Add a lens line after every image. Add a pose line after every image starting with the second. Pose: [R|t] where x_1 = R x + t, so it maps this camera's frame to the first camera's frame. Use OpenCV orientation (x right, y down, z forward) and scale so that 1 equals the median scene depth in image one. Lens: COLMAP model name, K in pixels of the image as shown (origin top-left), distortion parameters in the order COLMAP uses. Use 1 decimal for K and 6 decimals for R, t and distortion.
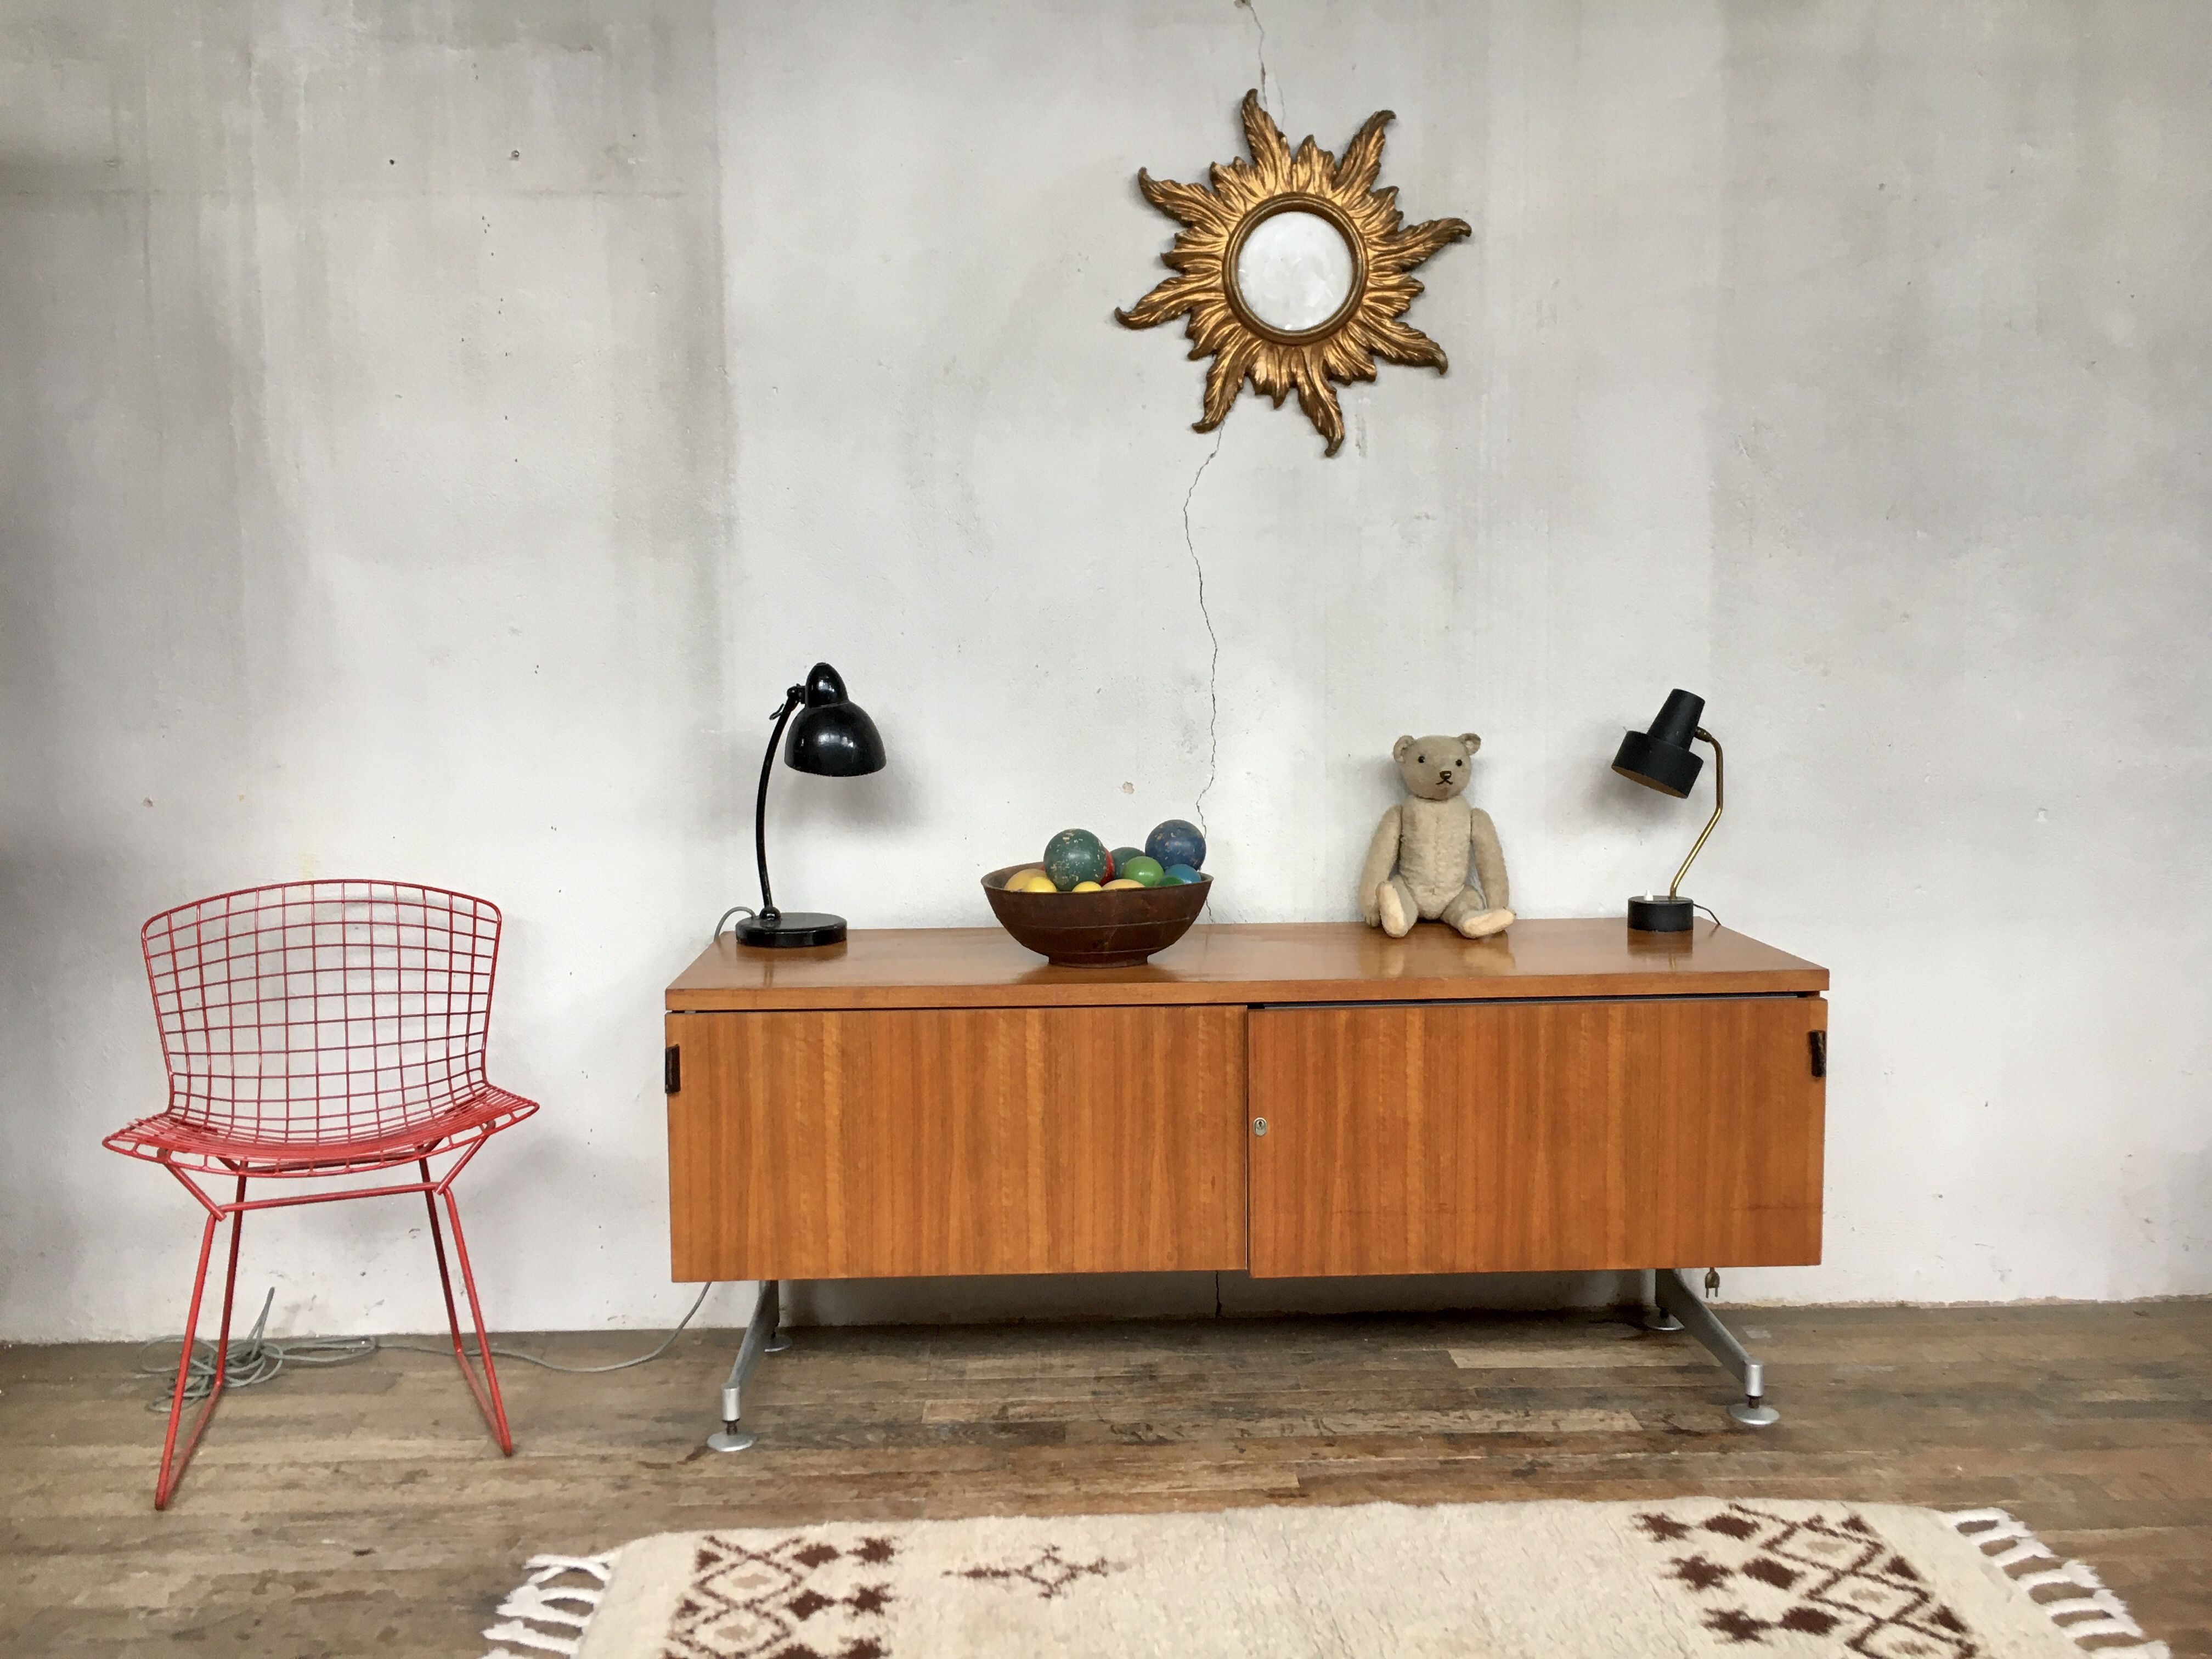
lens RADIAL K [[1881.5, 0, 1098.5], [0, 1881.5, 827.1], [0, 0, 1]] dist [0.085209, -0.118010]
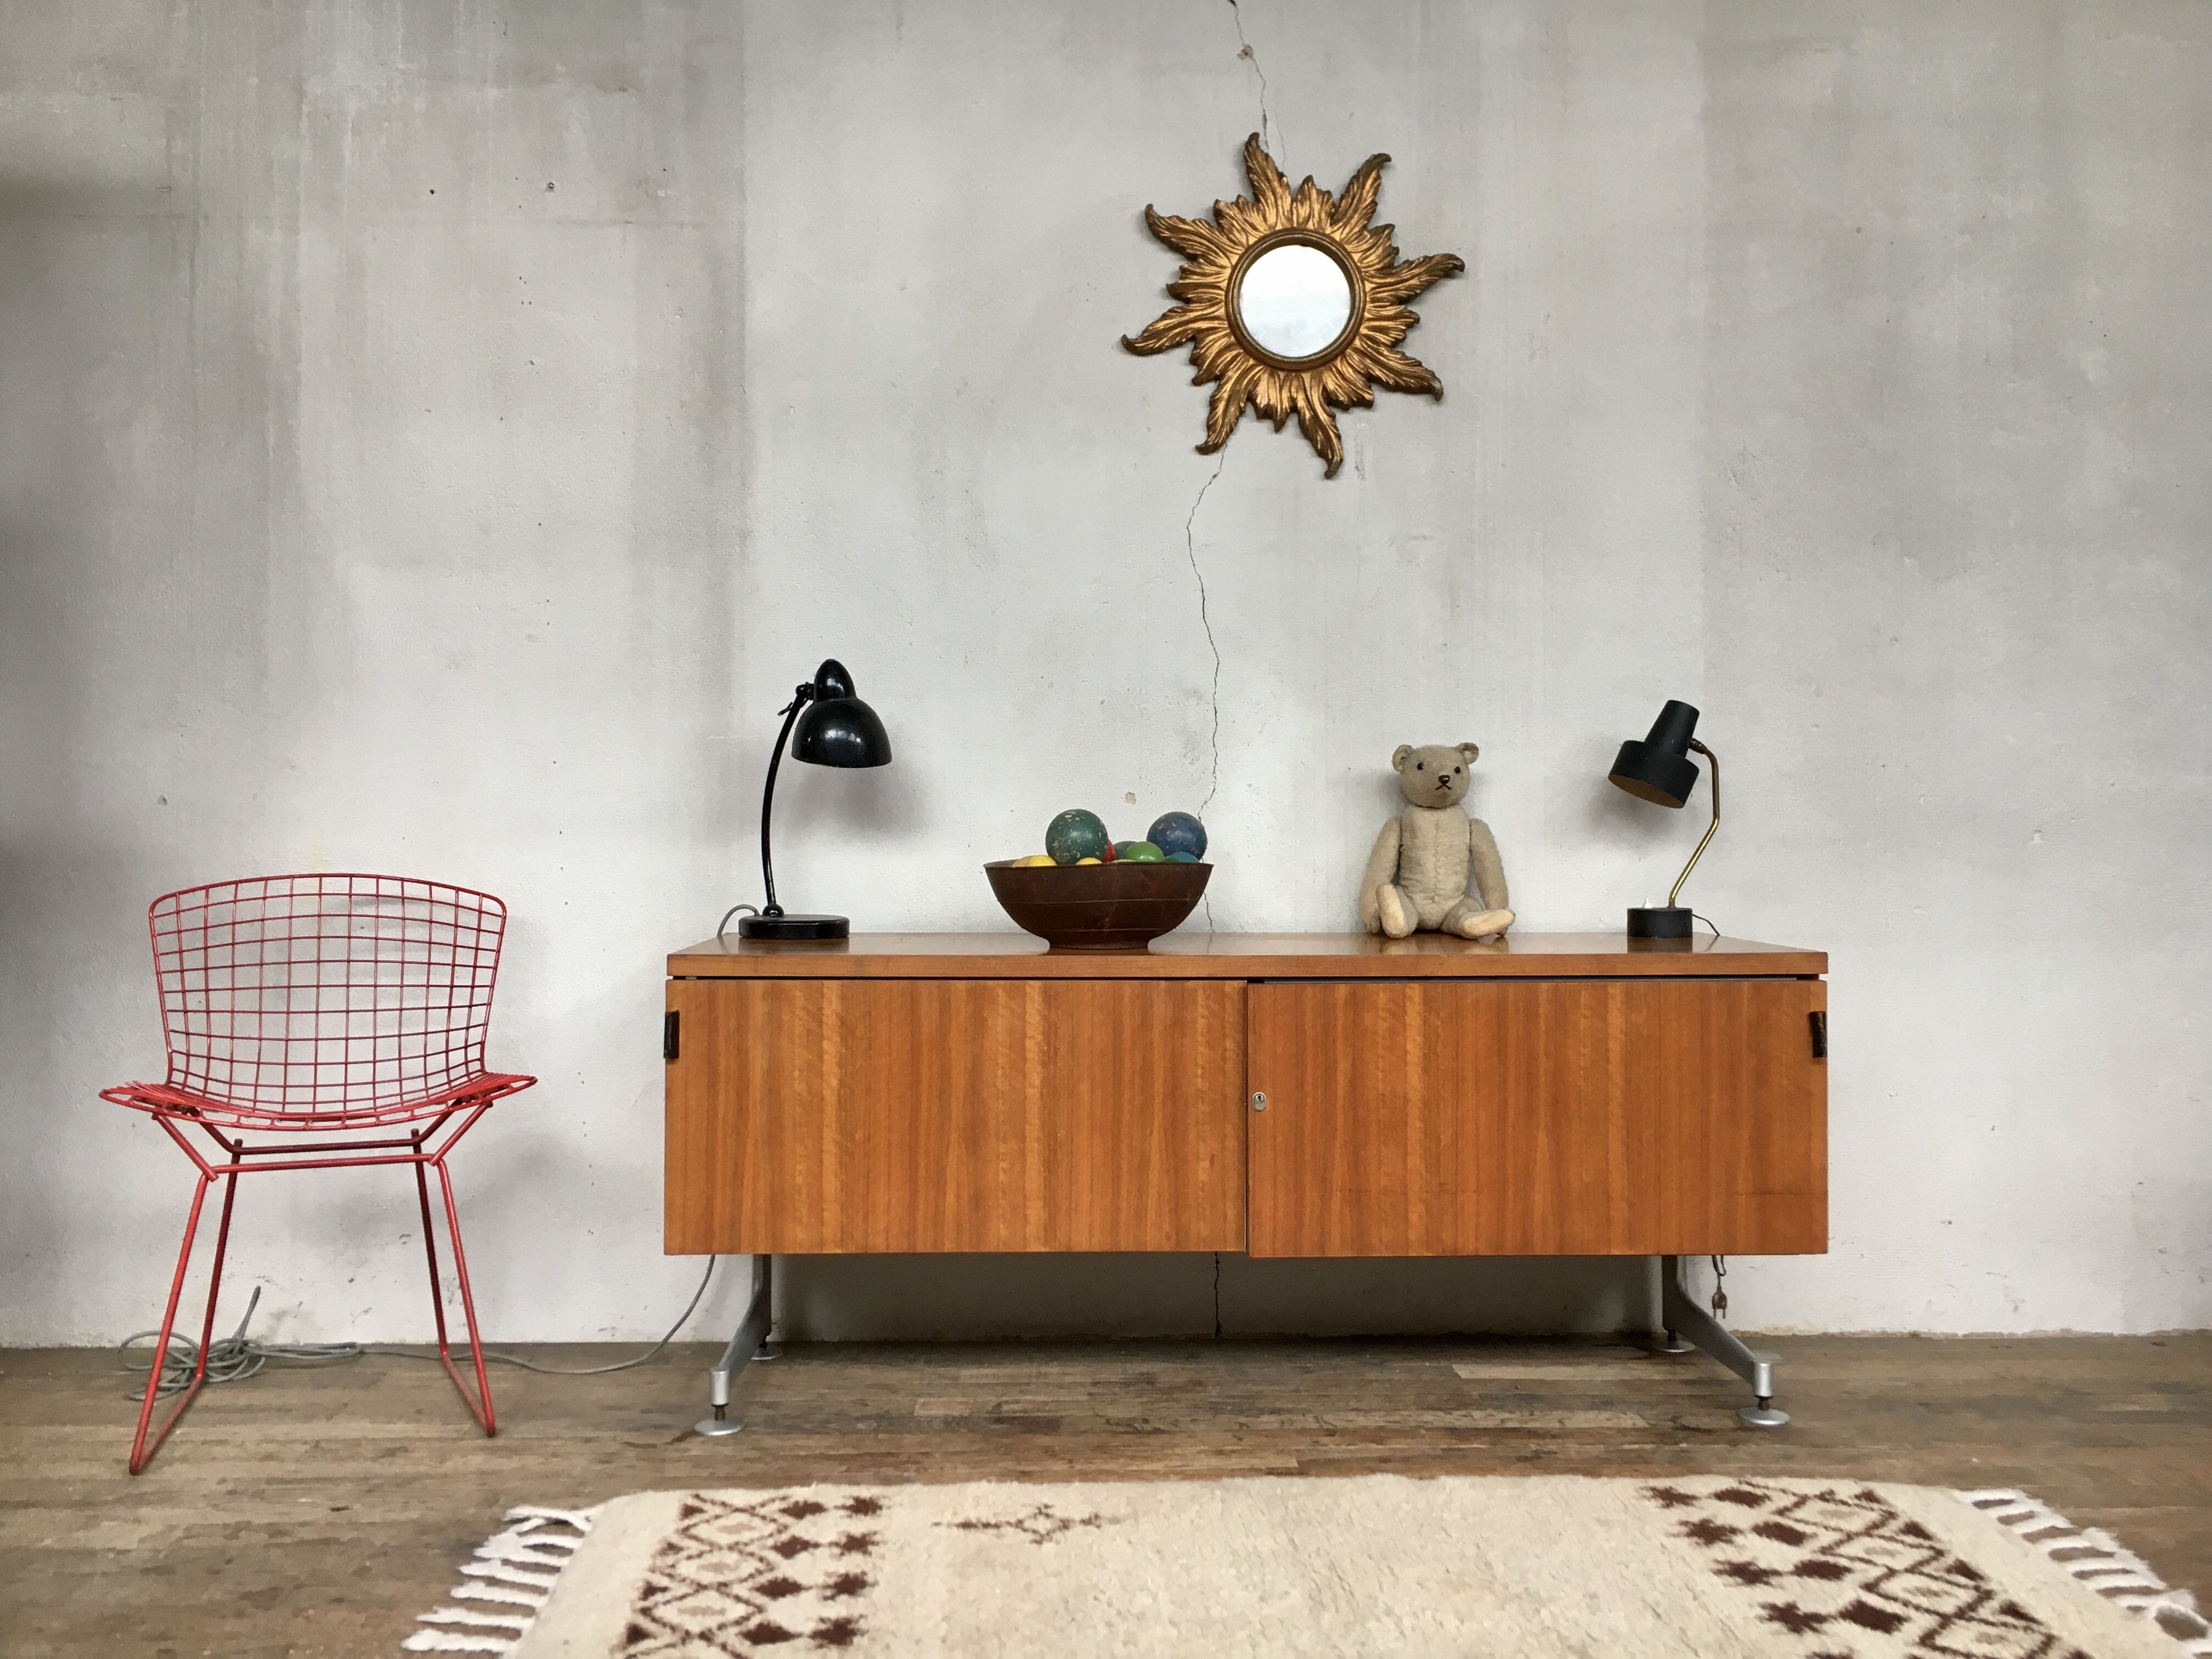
lens RADIAL K [[1881.5, 0, 1098.5], [0, 1881.5, 827.1], [0, 0, 1]] dist [0.085209, -0.118010]
pose [[0.999935, 0.010667, -0.003913, 0.002957], [-0.011008, 0.994836, -0.100894, 0.111464], [0.002816, 0.100931, 0.994889, -0.005320]]
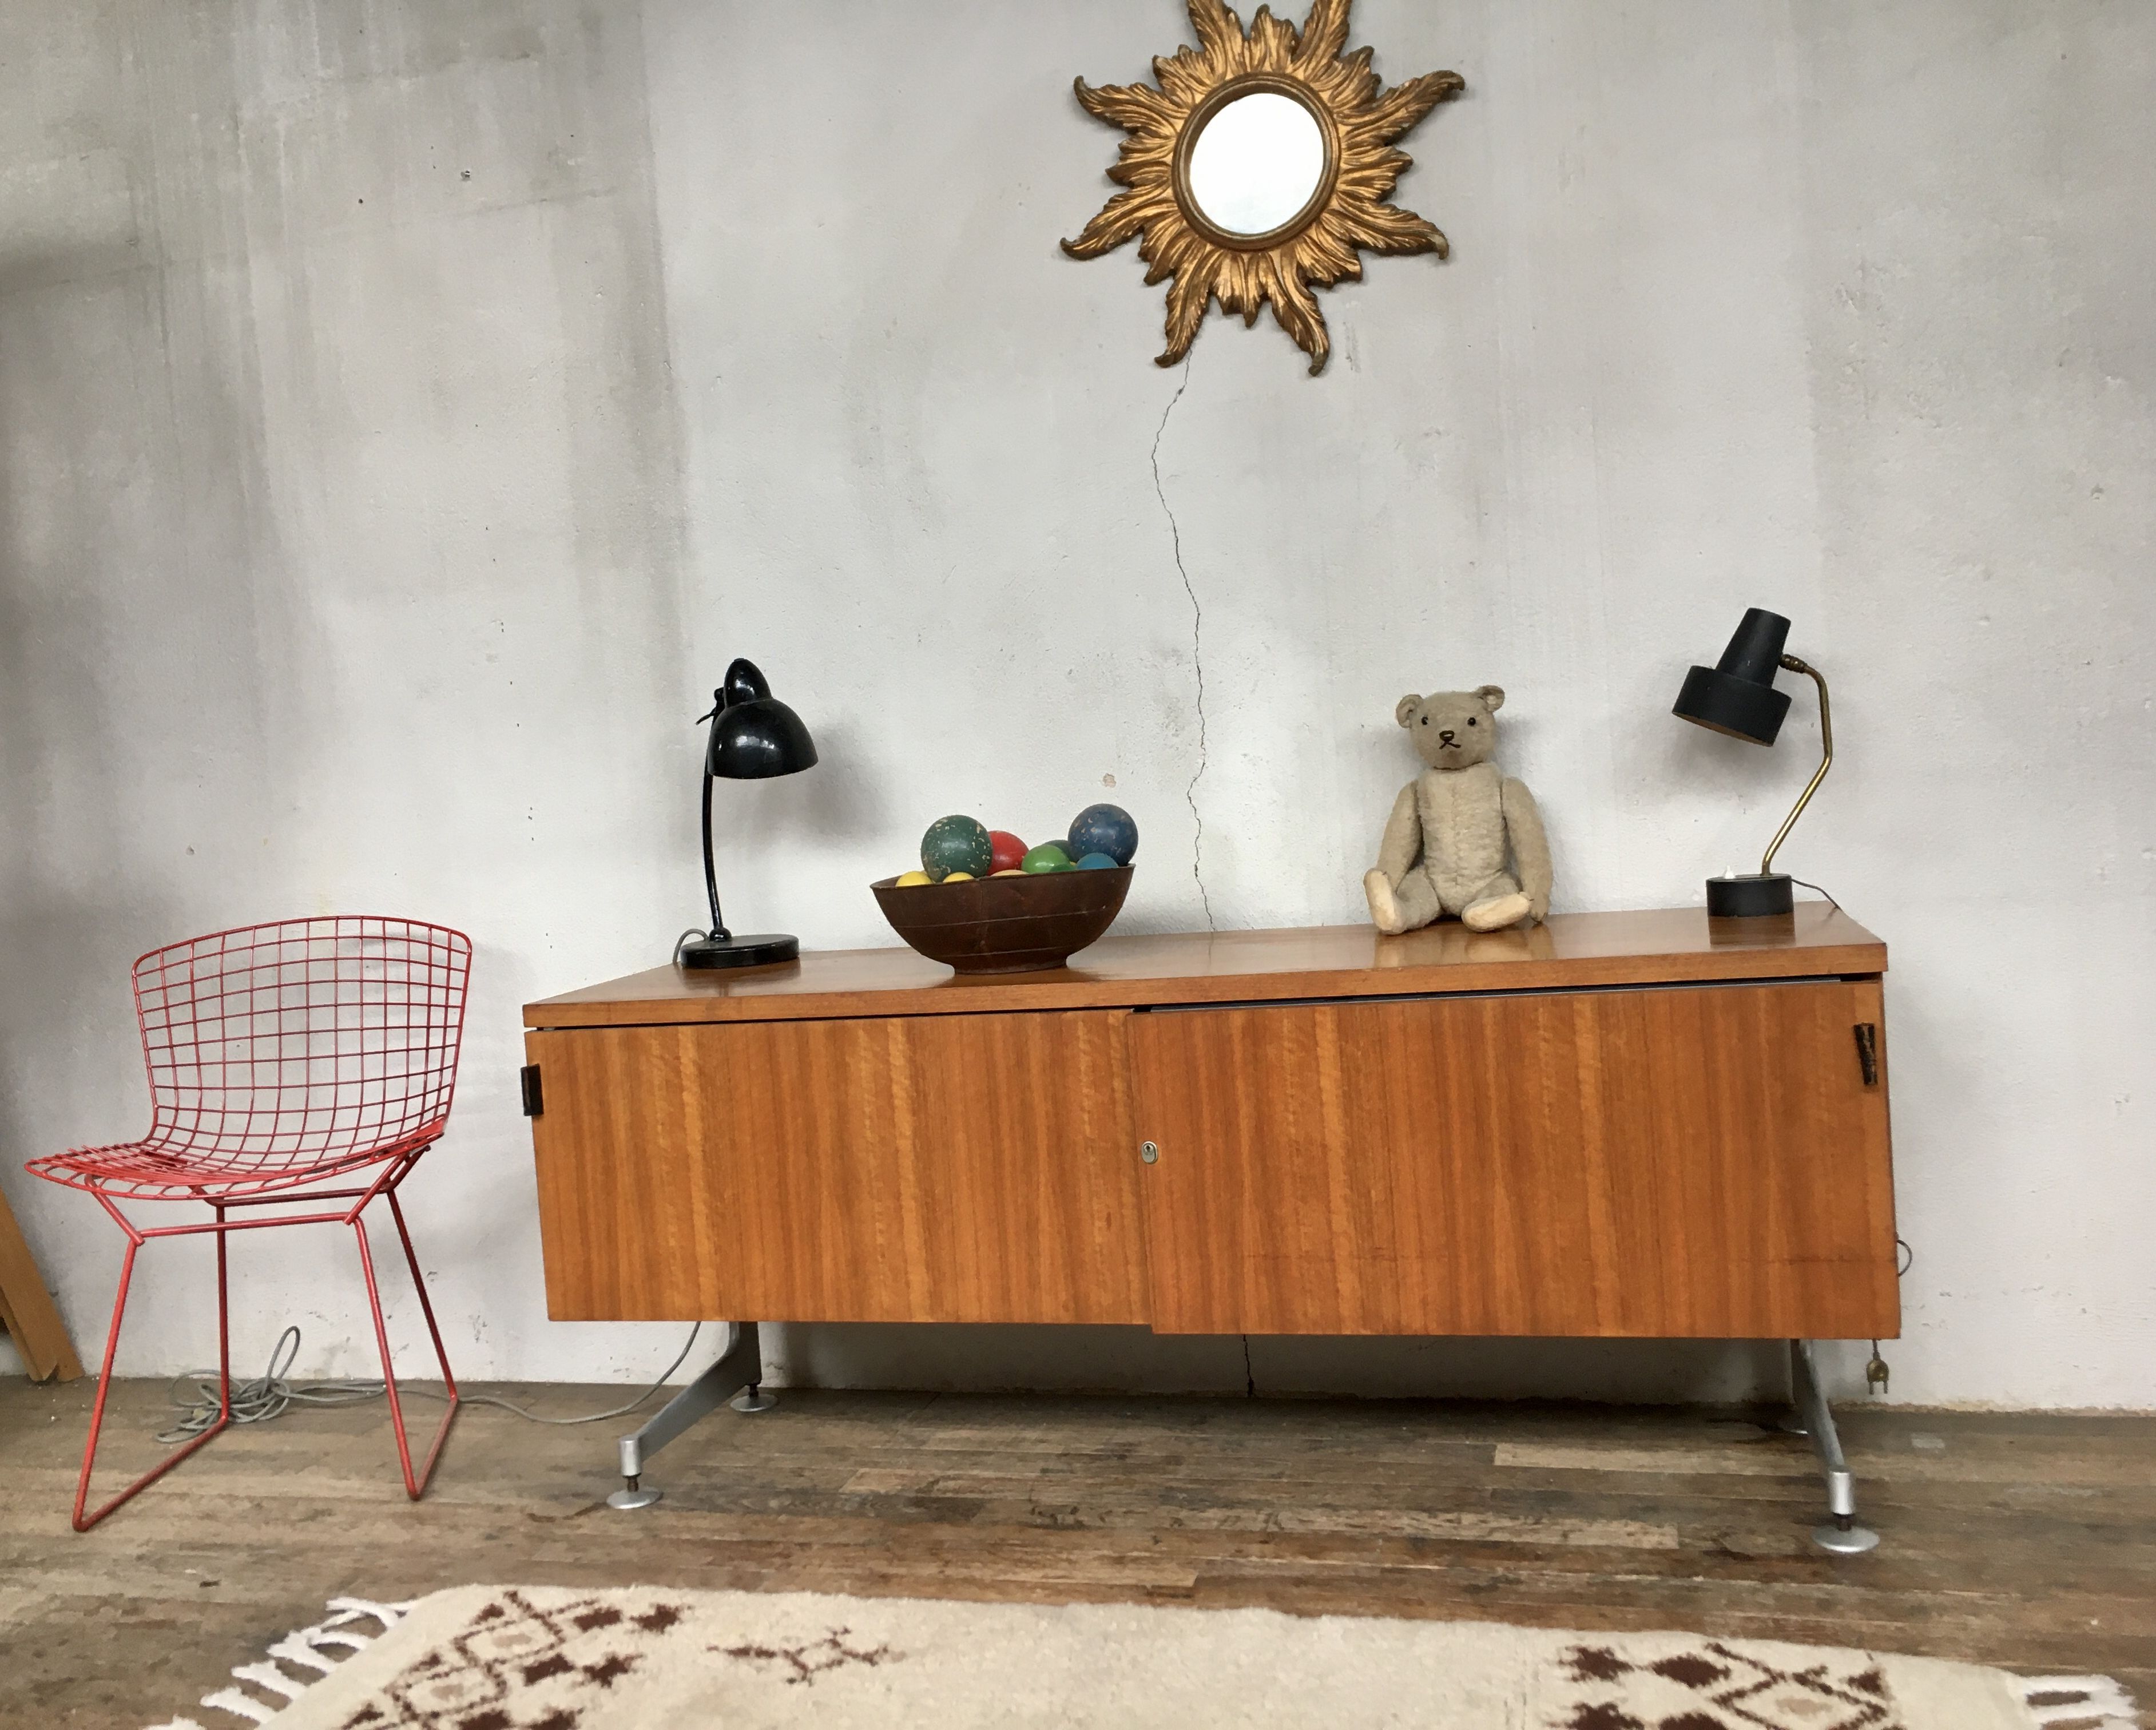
lens RADIAL K [[1961.3, 0, 1016.7], [0, 1961.3, 864.9], [0, 0, 1]] dist [0.088075, -0.124224]
pose [[0.947967, -0.046795, -0.314910, 0.298693], [0.035983, 0.998549, -0.040061, 0.061415], [0.316328, 0.026645, 0.948276, 0.140158]]
